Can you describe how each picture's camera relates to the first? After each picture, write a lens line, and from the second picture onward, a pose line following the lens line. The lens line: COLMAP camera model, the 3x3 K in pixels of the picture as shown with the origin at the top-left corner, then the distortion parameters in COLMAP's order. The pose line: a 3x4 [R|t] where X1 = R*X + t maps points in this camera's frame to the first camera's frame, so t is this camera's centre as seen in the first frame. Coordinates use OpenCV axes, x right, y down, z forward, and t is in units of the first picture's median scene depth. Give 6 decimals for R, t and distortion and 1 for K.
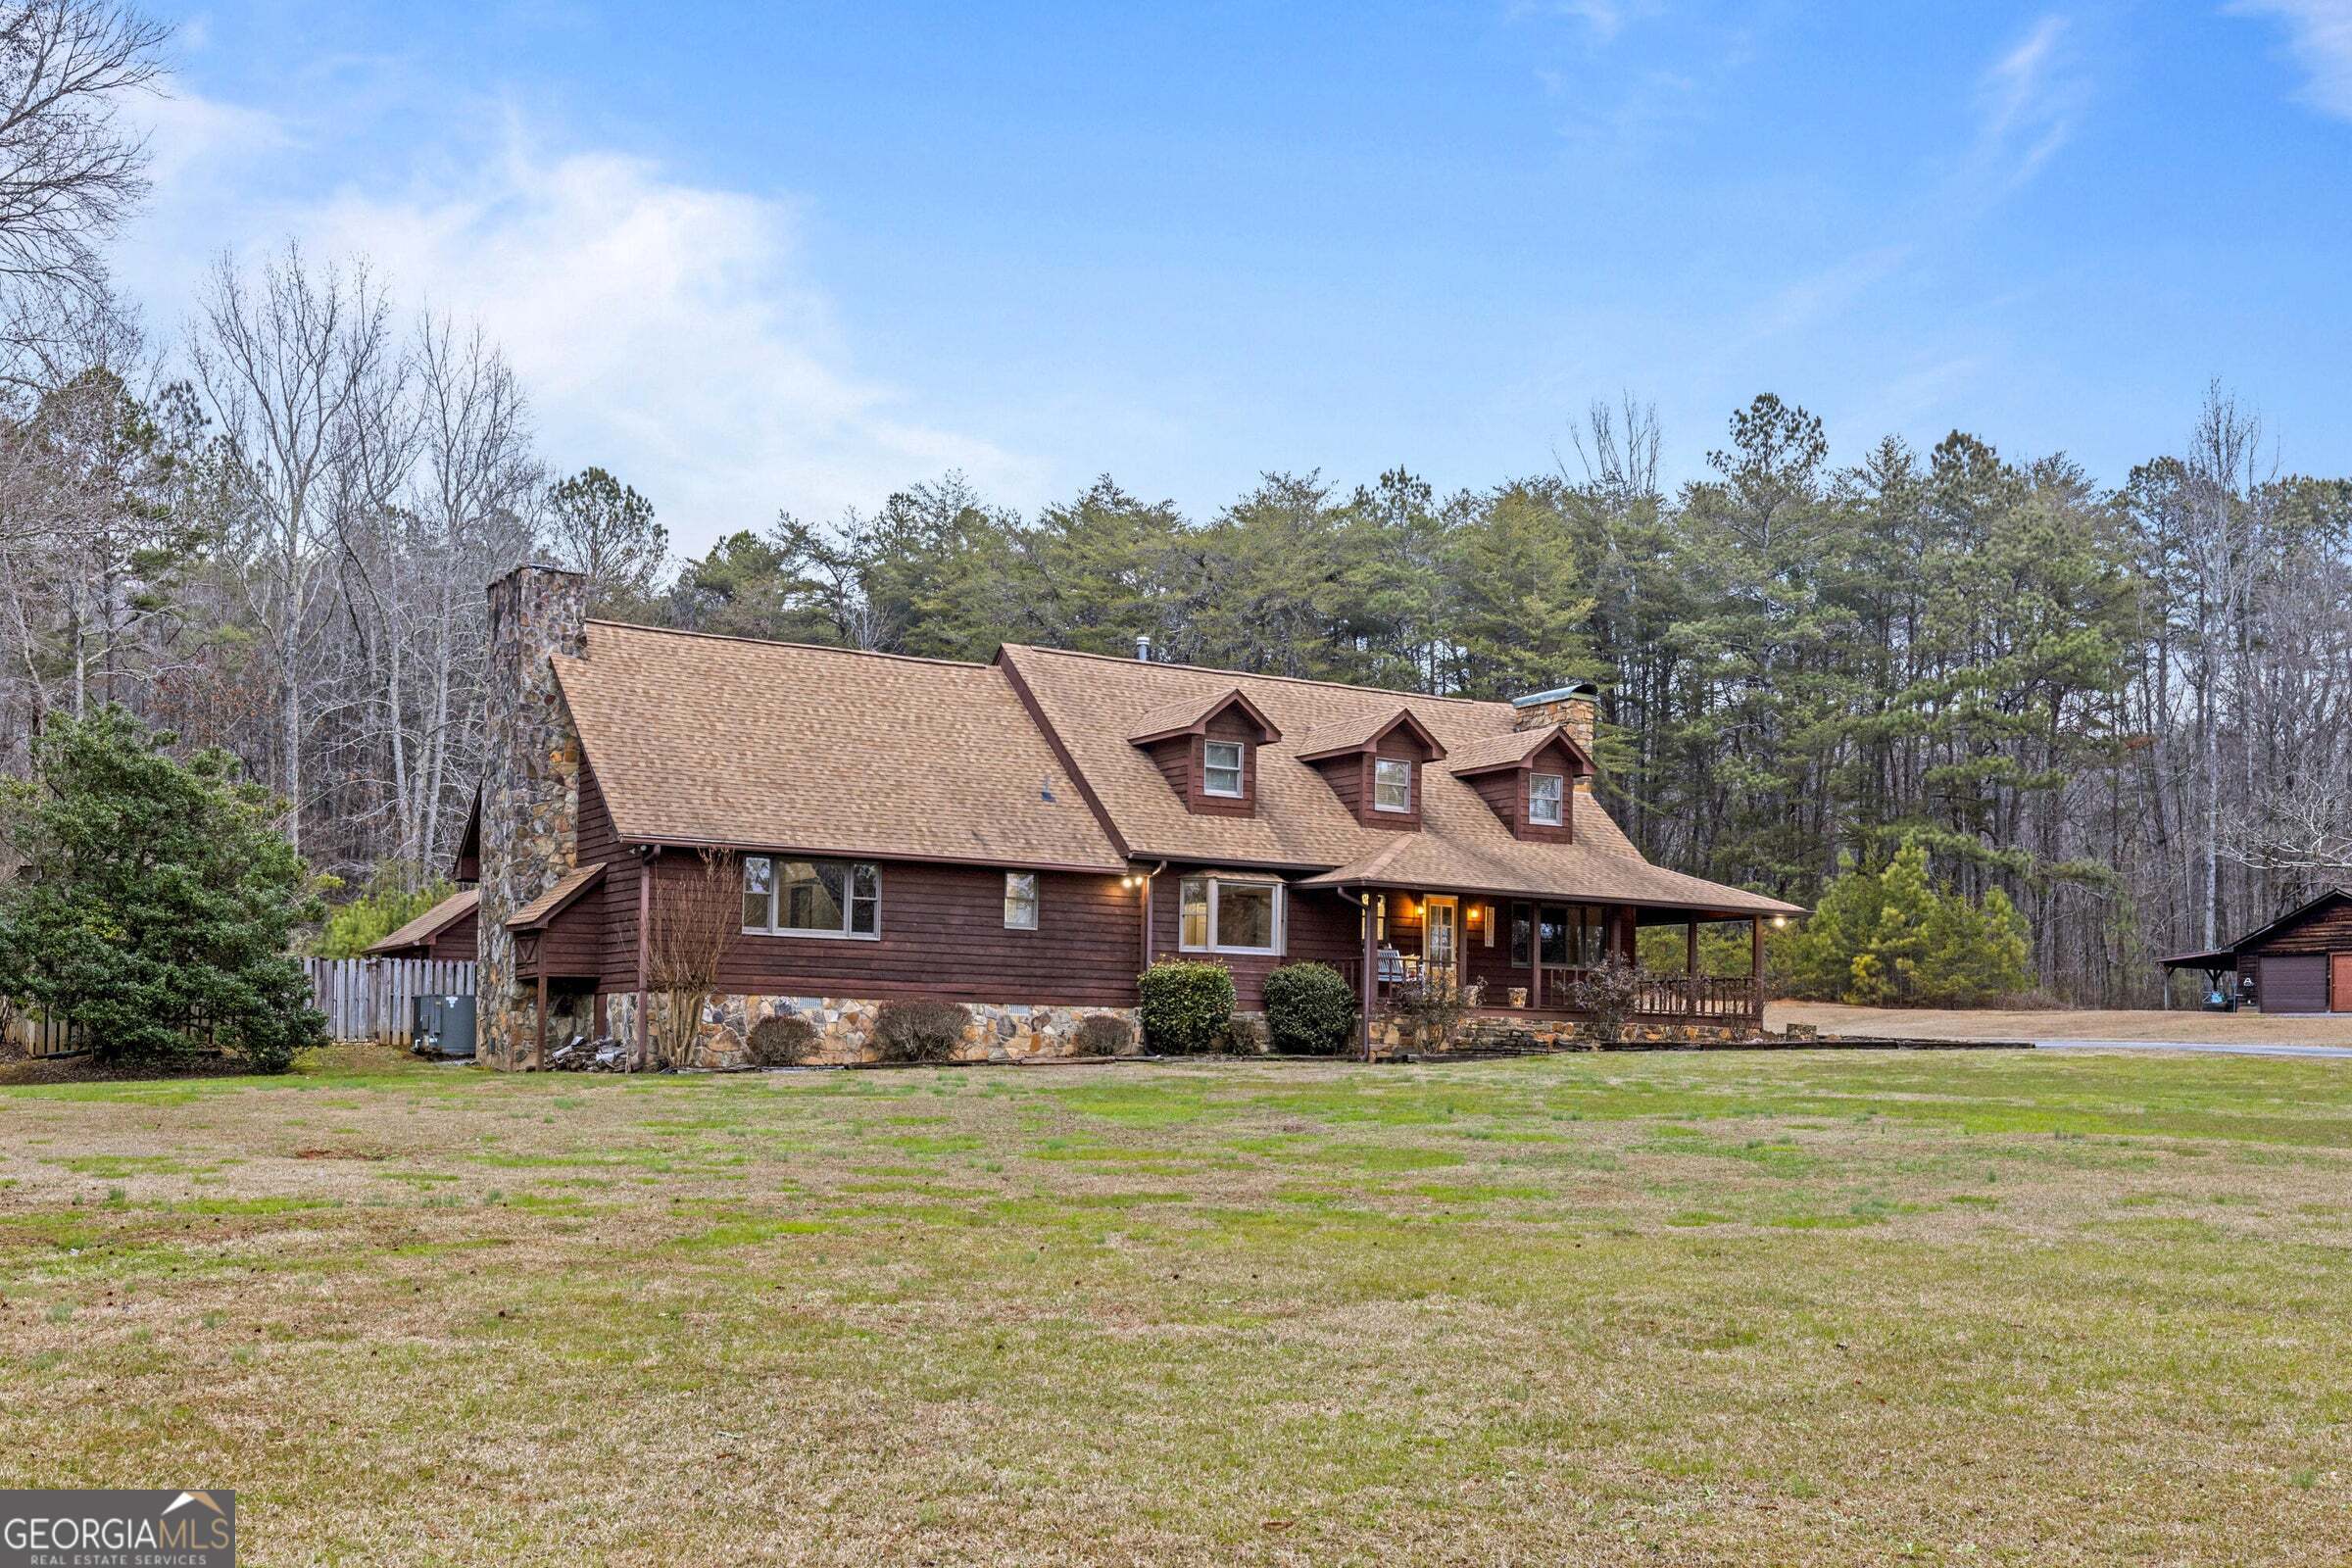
lens RADIAL K [[2276.0, 0, 1176.0], [0, 2276.0, 784.3], [0, 0, 1]] dist [-0.026918, 0.000000]
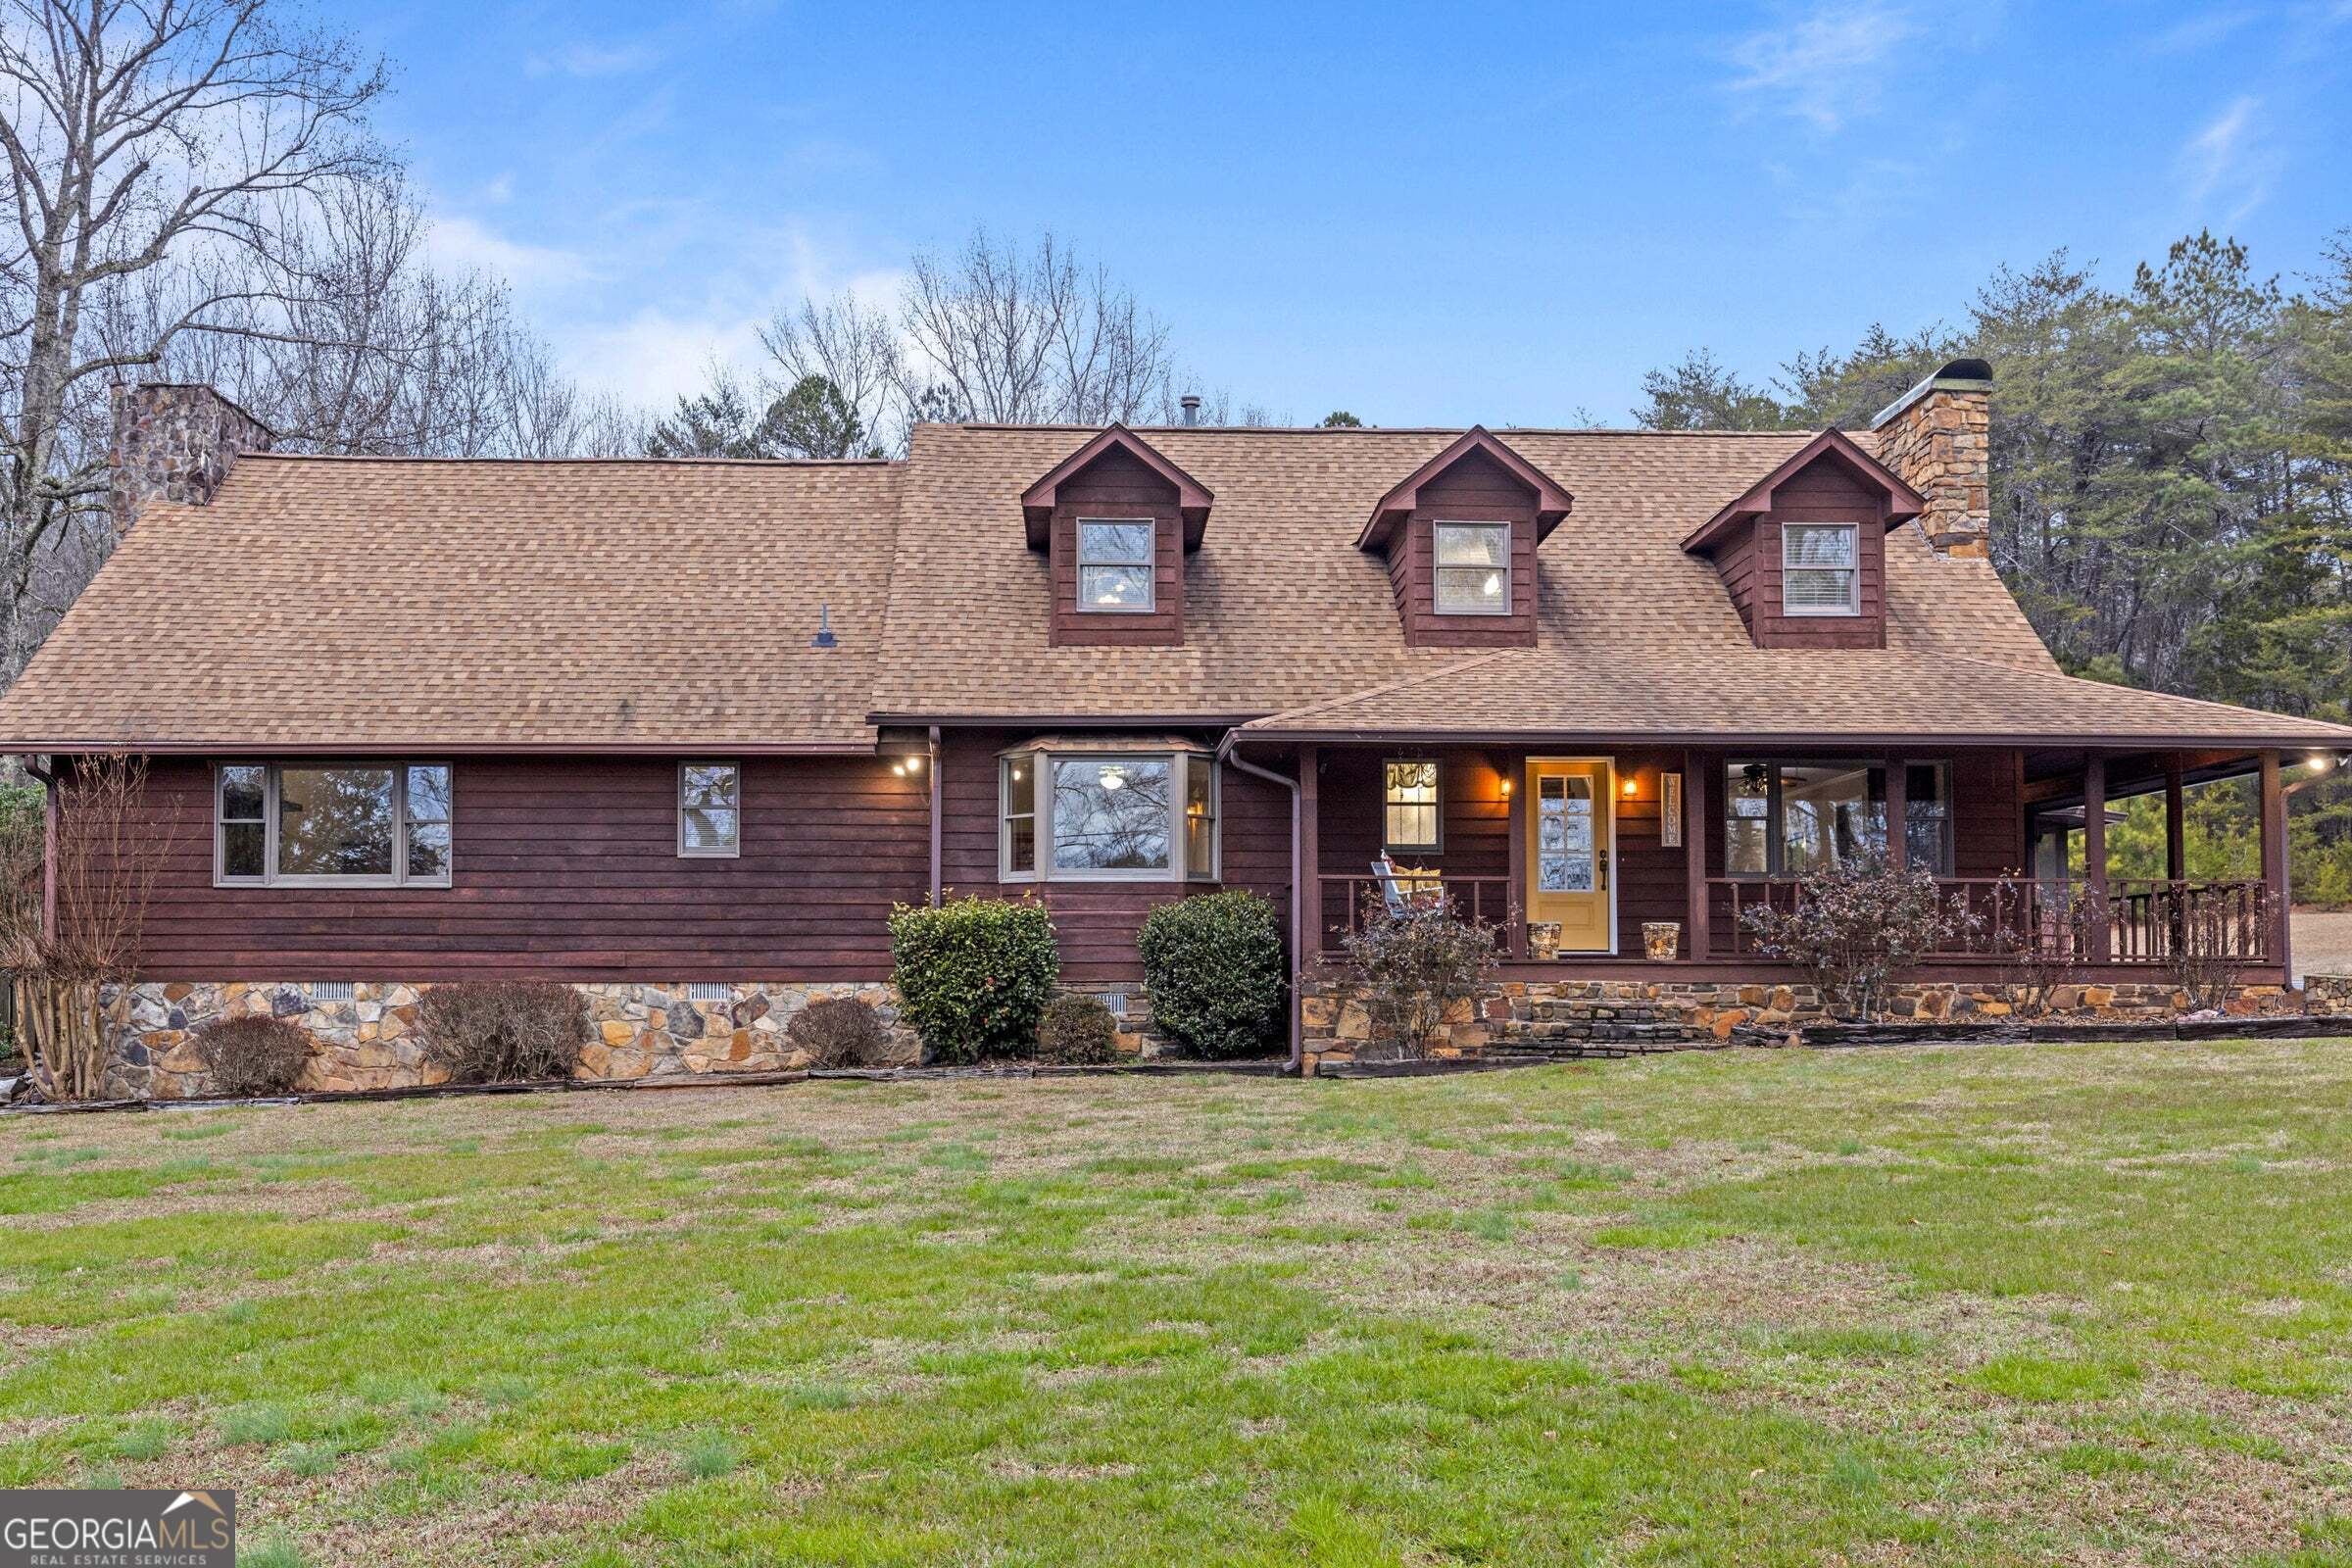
lens RADIAL K [[2106.0, 0, 1176.4], [0, 2106.0, 787.2], [0, 0, 1]] dist [-0.008487, -0.009250]
pose [[0.880222, -0.067688, -0.469711, 0.300317], [0.075676, 0.997131, -0.001877, 0.055265], [0.468490, -0.033894, 0.882818, 0.565672]]
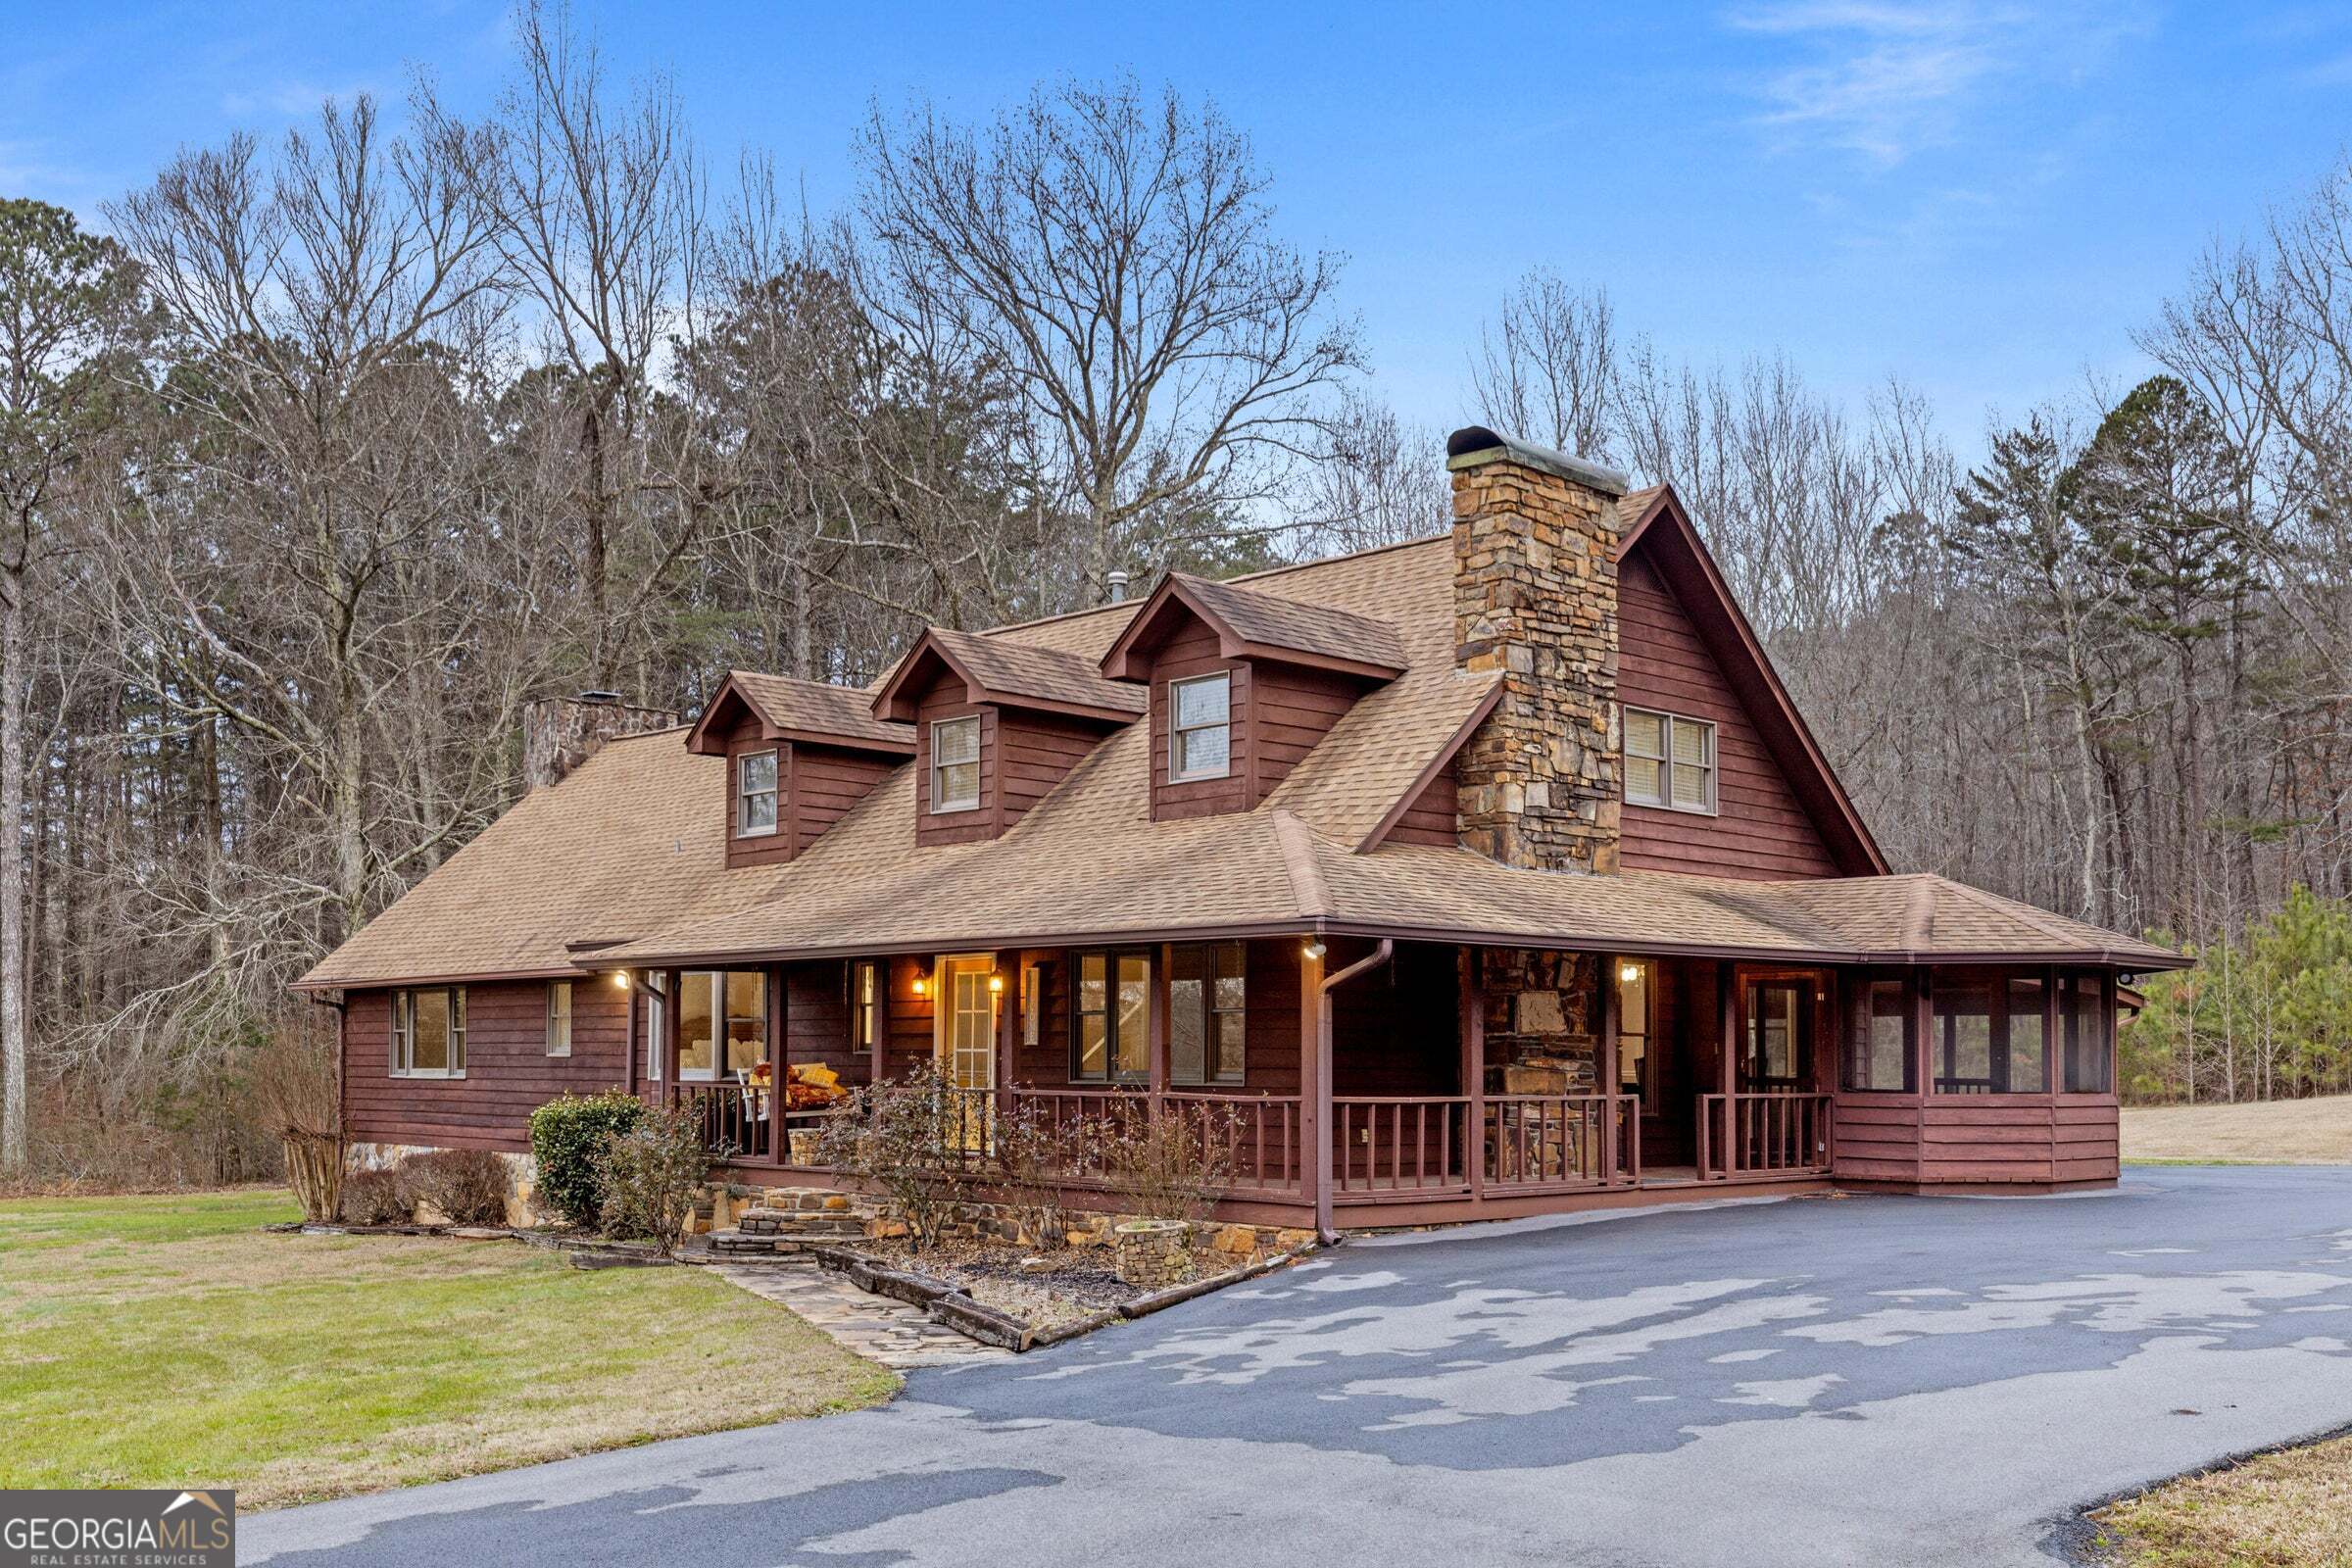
lens RADIAL K [[2276.0, 0, 1175.1], [0, 2276.0, 782.6], [0, 0, 1]] dist [-0.026918, 0.000000]
pose [[0.226875, -0.137891, -0.964113, 0.720255], [0.117913, 0.986534, -0.113350, 0.083242], [0.966760, -0.087965, 0.240079, 1.019430]]
